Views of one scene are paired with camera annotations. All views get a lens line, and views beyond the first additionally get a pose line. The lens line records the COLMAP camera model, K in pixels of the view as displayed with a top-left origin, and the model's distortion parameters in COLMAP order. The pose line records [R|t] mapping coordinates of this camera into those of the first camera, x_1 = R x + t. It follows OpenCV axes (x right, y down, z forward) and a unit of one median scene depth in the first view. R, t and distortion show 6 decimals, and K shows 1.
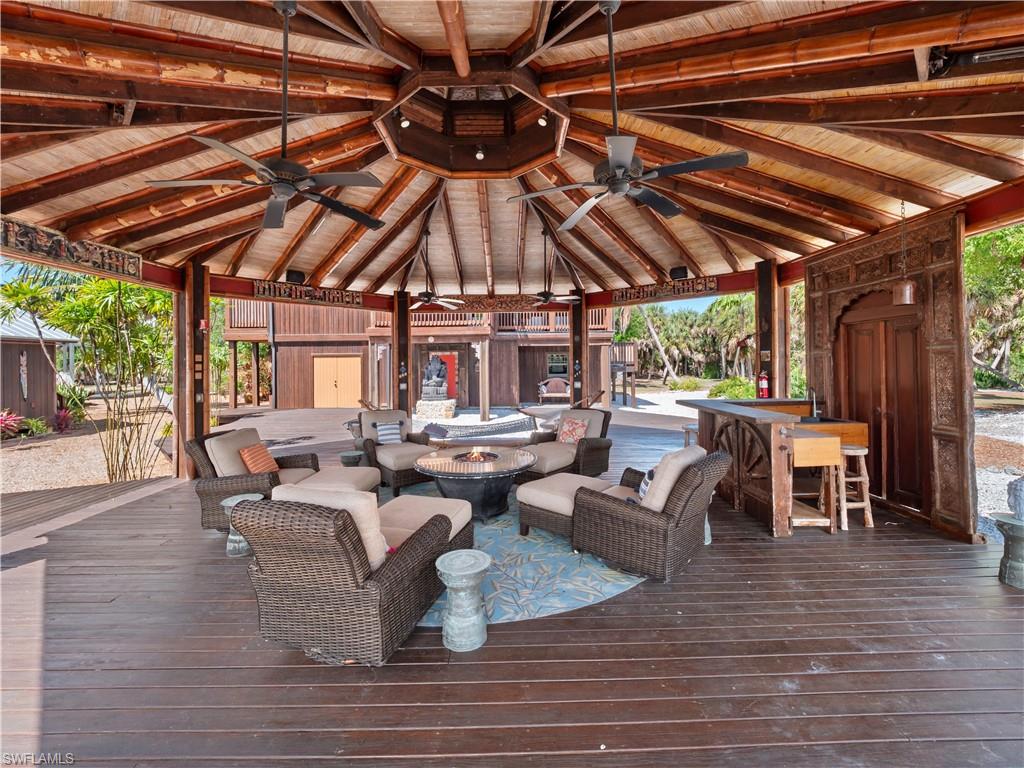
lens RADIAL K [[424.8, 0, 512.5], [0, 424.8, 365.6], [0, 0, 1]] dist [0.002652, -0.000322]
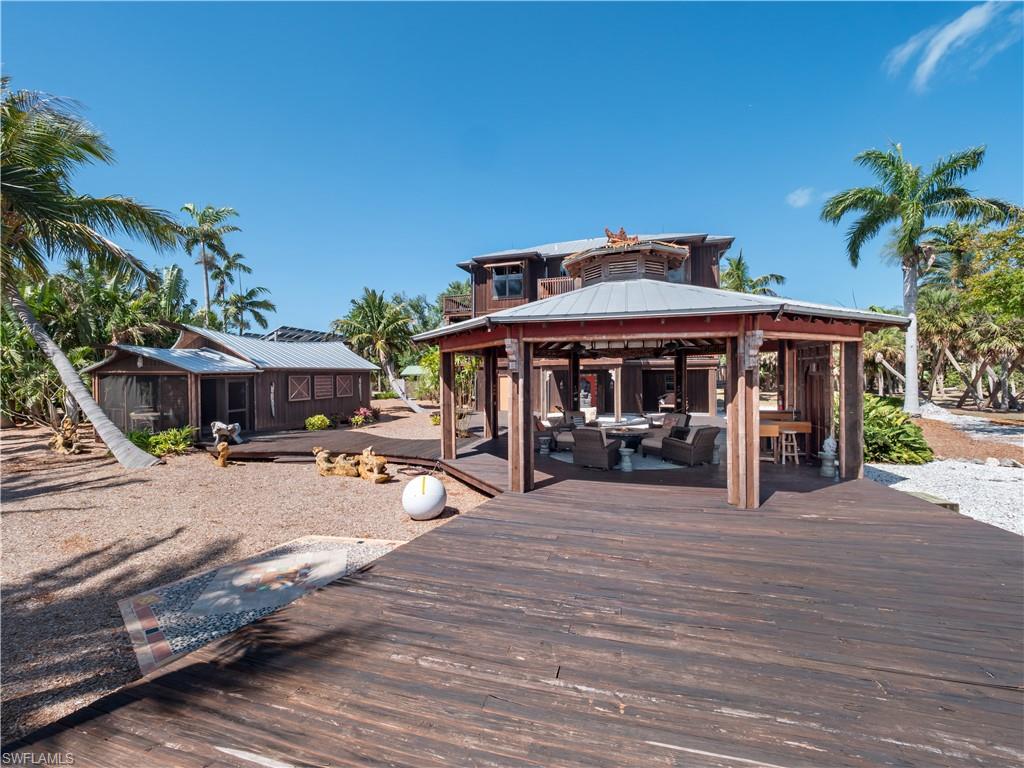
lens RADIAL K [[424.8, 0, 502.2], [0, 424.8, 381.2], [0, 0, 1]] dist [0.002652, -0.000322]
pose [[0.954631, 0.006112, -0.297729, -0.036477], [-0.001467, 0.999874, 0.015822, -0.131913], [0.297789, -0.014667, 0.954519, -1.933813]]
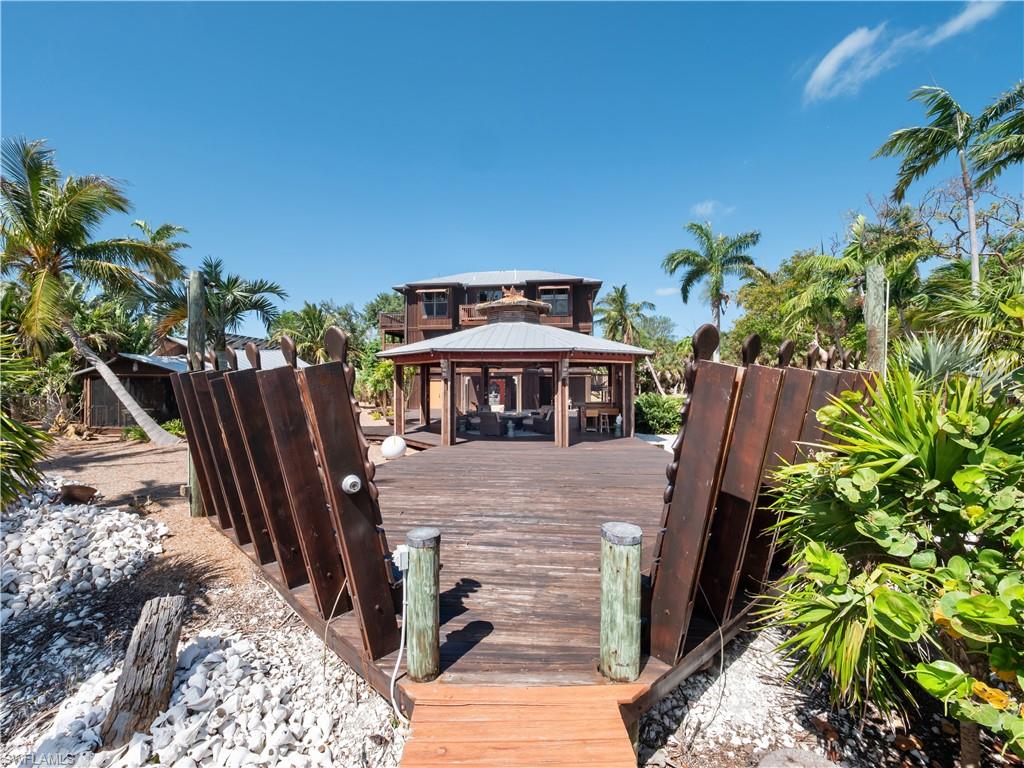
lens RADIAL K [[424.8, 0, 516.4], [0, 424.8, 382.7], [0, 0, 1]] dist [0.002652, -0.000322]
pose [[0.996253, 0.009875, -0.085925, 0.335993], [-0.009337, 0.999934, 0.006664, -0.133130], [0.085985, -0.005837, 0.996279, -3.563900]]
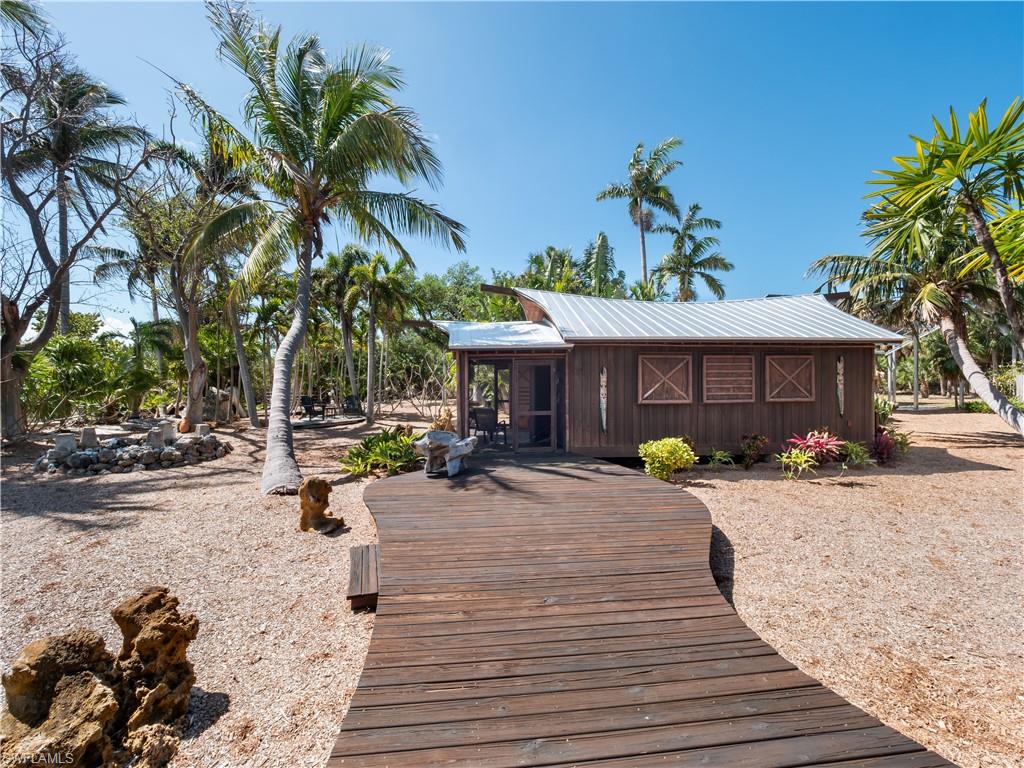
lens RADIAL K [[424.8, 0, 516.1], [0, 424.8, 382.8], [0, 0, 1]] dist [0.002652, -0.000322]
pose [[0.104249, 0.021147, -0.994326, -1.349593], [-0.000116, 0.999774, 0.021251, -0.001100], [0.994551, -0.002100, 0.104228, 0.996368]]
